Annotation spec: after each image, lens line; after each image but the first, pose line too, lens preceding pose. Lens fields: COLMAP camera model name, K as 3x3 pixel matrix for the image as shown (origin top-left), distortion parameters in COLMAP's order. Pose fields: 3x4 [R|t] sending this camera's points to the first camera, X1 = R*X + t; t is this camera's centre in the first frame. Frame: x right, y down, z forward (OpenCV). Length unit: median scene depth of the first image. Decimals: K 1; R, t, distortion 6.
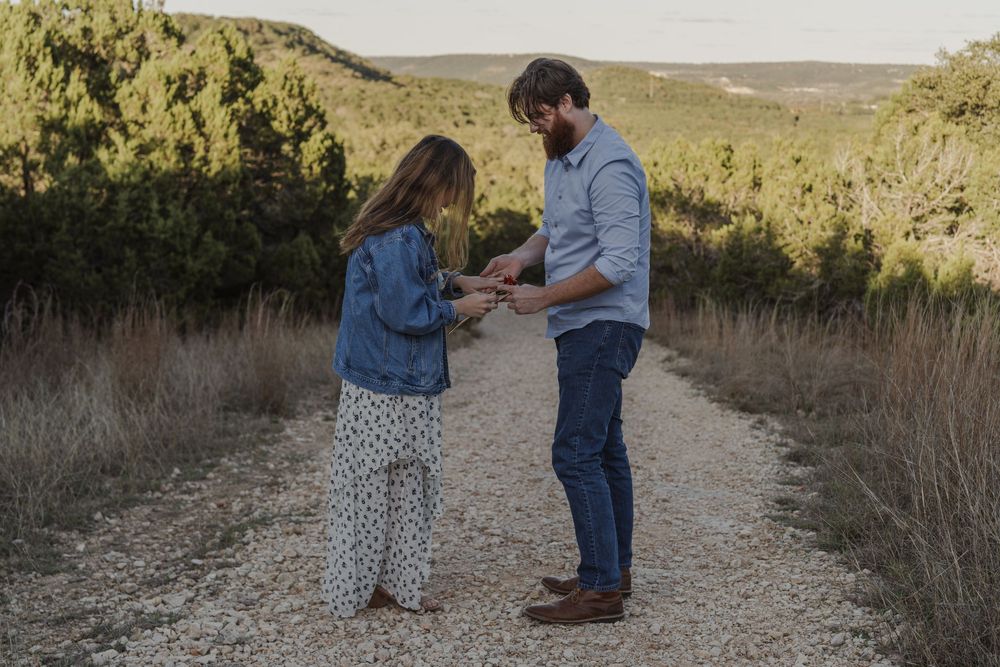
lens RADIAL K [[1430.1, 0, 528.9], [0, 1430.1, 317.9], [0, 0, 1]] dist [0.019122, 0.000000]
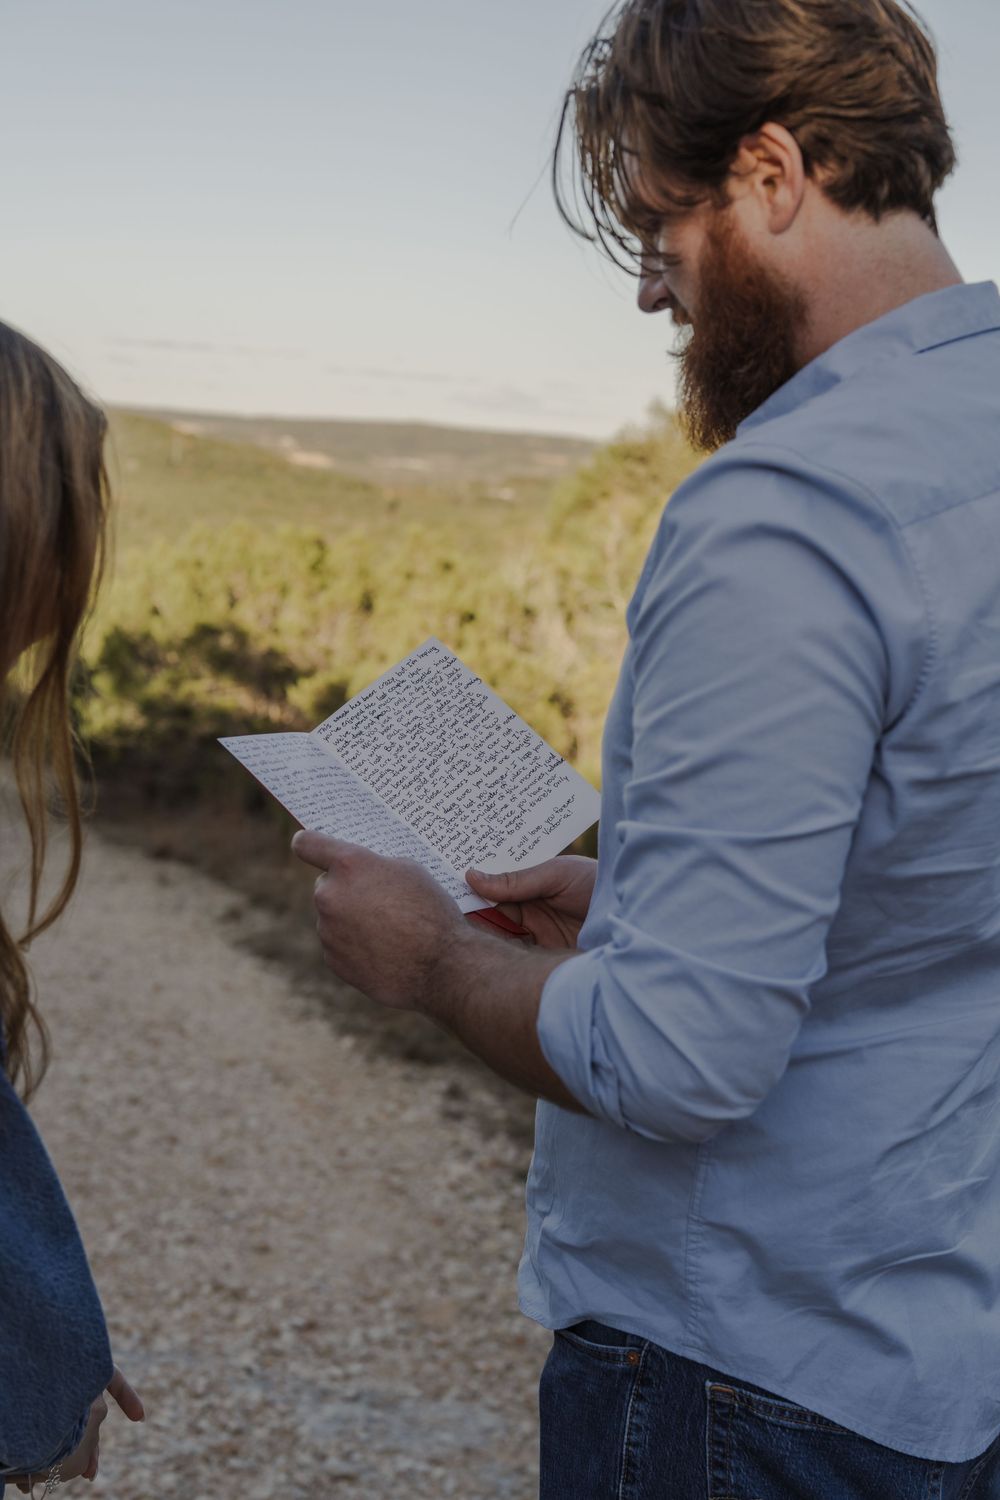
lens RADIAL K [[2145.2, 0, 525.5], [0, 2145.2, 746.5], [0, 0, 1]] dist [0.019122, 0.000000]
pose [[0.968903, 0.018074, 0.246782, 0.000758], [-0.012086, 0.999595, -0.025759, -0.013196], [-0.247147, 0.021976, 0.968729, 0.132216]]
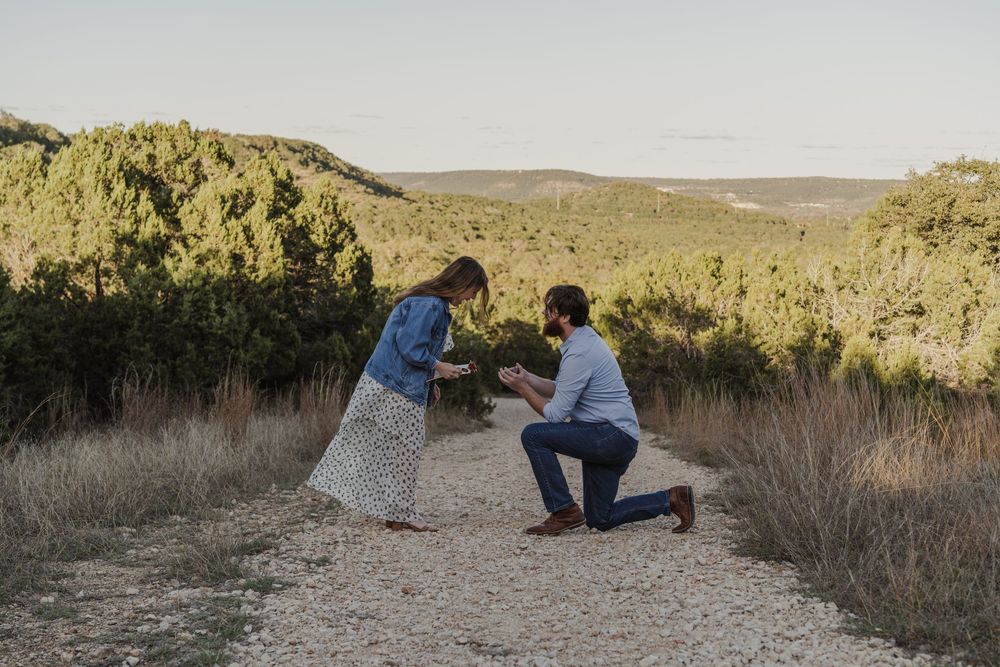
lens RADIAL K [[1430.1, 0, 505.1], [0, 1430.1, 325.7], [0, 0, 1]] dist [0.019122, 0.000000]
pose [[0.999740, 0.001702, -0.022736, 0.002283], [-0.003378, 0.997261, -0.073880, 0.018344], [0.022548, 0.073938, 0.997008, -0.125336]]
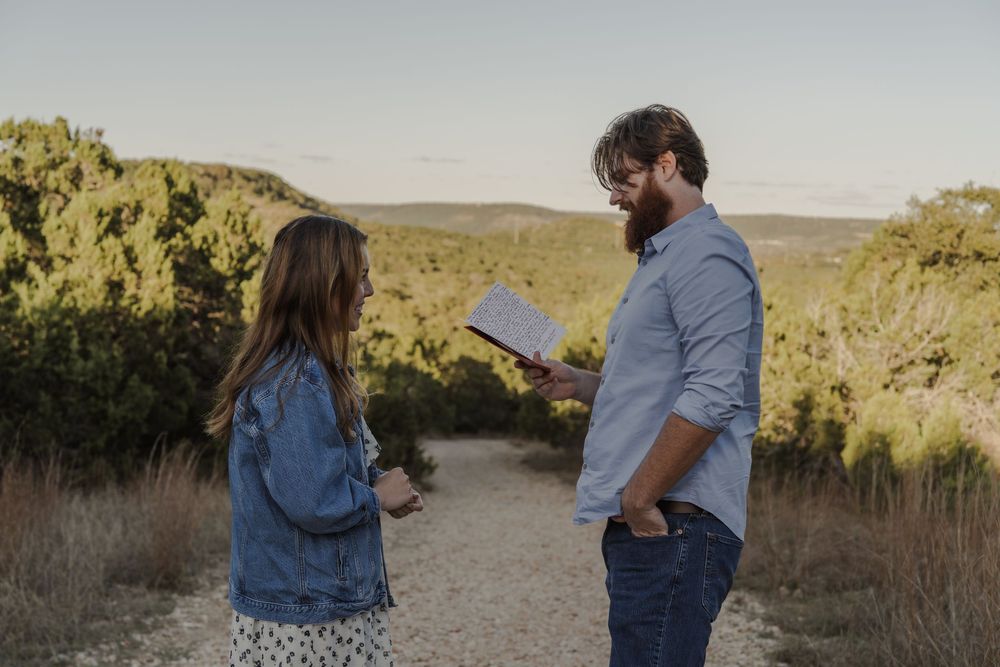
lens RADIAL K [[1430.1, 0, 528.0], [0, 1430.1, 329.3], [0, 0, 1]] dist [0.019122, 0.000000]
pose [[0.999660, 0.012466, 0.022882, 0.006592], [-0.010232, 0.995399, -0.095264, -0.003475], [-0.023964, 0.094998, 0.995189, 0.062122]]
